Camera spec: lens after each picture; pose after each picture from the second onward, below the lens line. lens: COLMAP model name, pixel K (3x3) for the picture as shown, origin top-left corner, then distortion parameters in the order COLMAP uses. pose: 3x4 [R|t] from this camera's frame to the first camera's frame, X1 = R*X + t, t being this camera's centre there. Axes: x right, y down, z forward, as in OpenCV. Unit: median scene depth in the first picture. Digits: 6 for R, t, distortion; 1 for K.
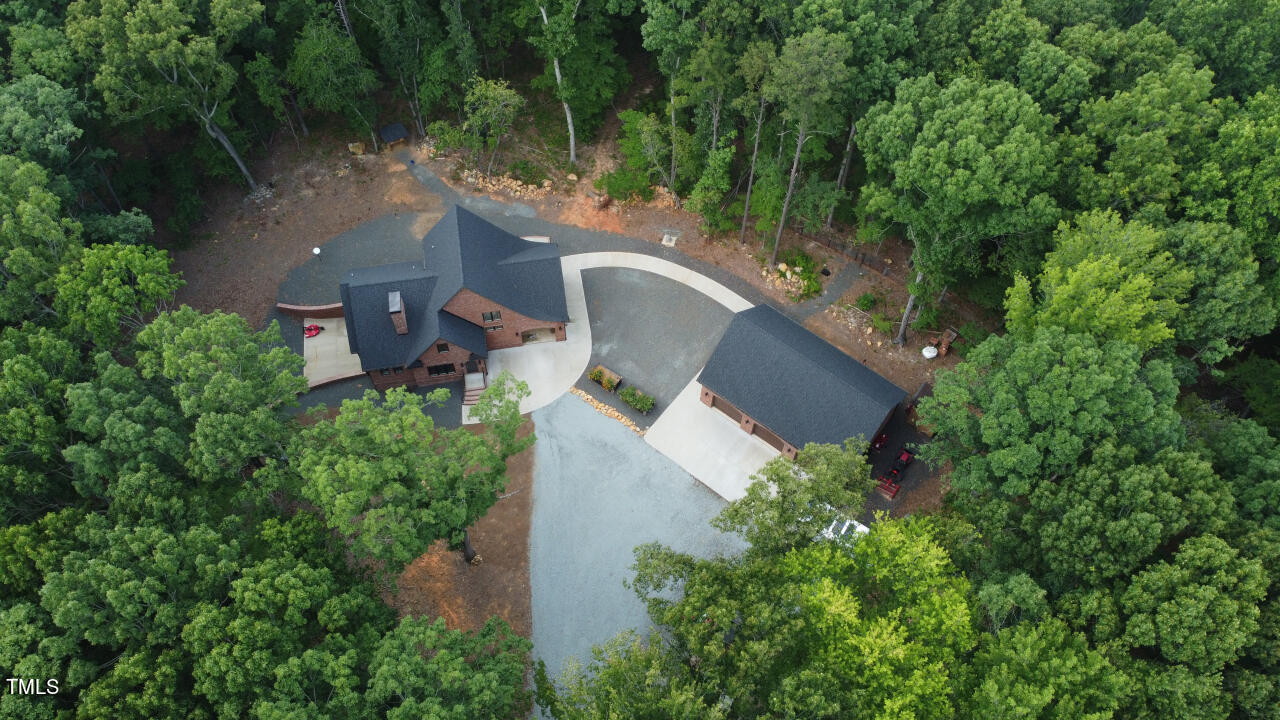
lens RADIAL K [[962.5, 0, 640.0], [0, 962.5, 360.0], [0, 0, 1]] dist [0.006536, -0.000550]
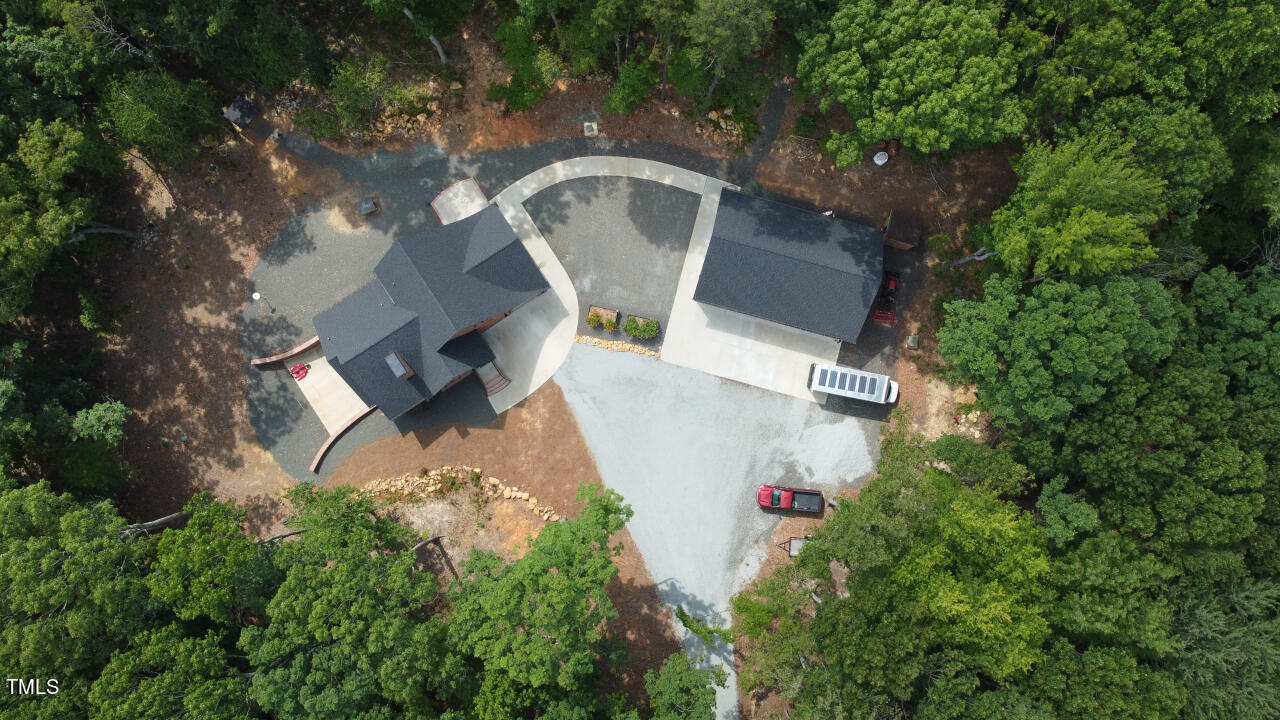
lens RADIAL K [[962.5, 0, 640.0], [0, 962.5, 360.0], [0, 0, 1]] dist [0.006536, -0.000550]
pose [[0.917232, -0.397851, 0.020013, -0.036933], [0.337664, 0.803163, 0.490828, -0.420969], [-0.211350, -0.443446, 0.871026, 0.076571]]
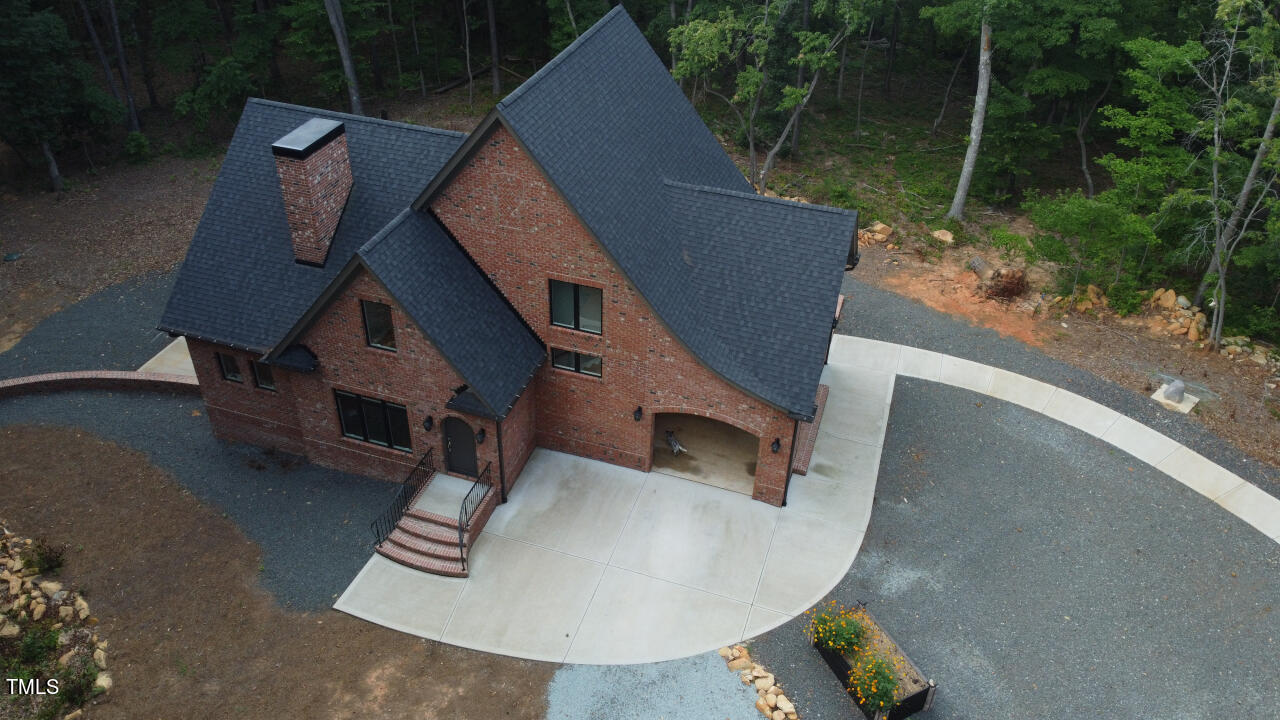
lens RADIAL K [[971.6, 0, 640.0], [0, 971.6, 360.0], [0, 0, 1]] dist [-0.002063, -0.005056]
pose [[0.885456, 0.284752, -0.367265, -0.016997], [-0.404319, 0.861652, -0.306727, 0.052481], [0.229113, 0.420086, 0.878086, 0.699623]]
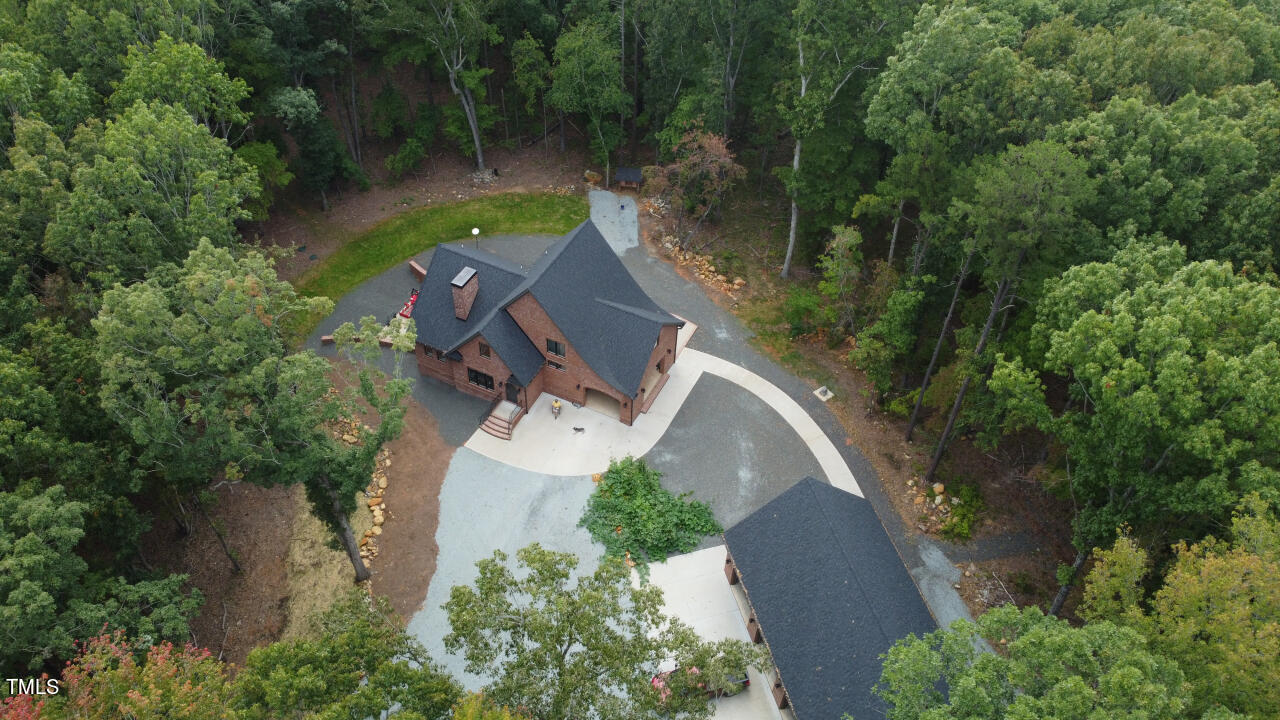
lens RADIAL K [[972.1, 0, 640.0], [0, 972.1, 360.0], [0, 0, 1]] dist [0.027832, -0.000662]
pose [[0.813505, 0.427315, -0.394476, 0.228315], [-0.506522, 0.853892, -0.119596, 0.025778], [0.285735, 0.297102, 0.911090, 0.241995]]
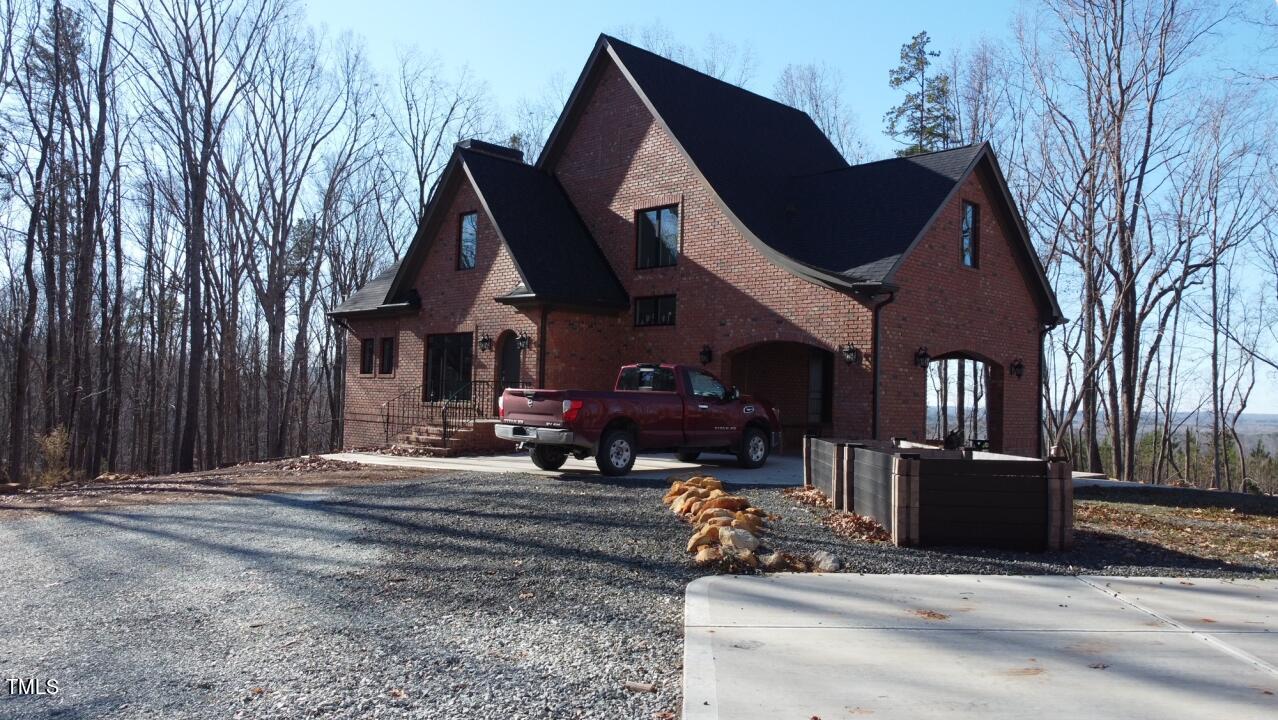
lens RADIAL K [[961.0, 0, 639.0], [0, 961.0, 360.0], [0, 0, 1]] dist [0.006536, -0.000550]
pose [[0.573241, -0.026269, -0.818966, 0.070504], [-0.706931, 0.489505, -0.510523, 0.114571], [0.414299, 0.871605, 0.262034, 0.901454]]
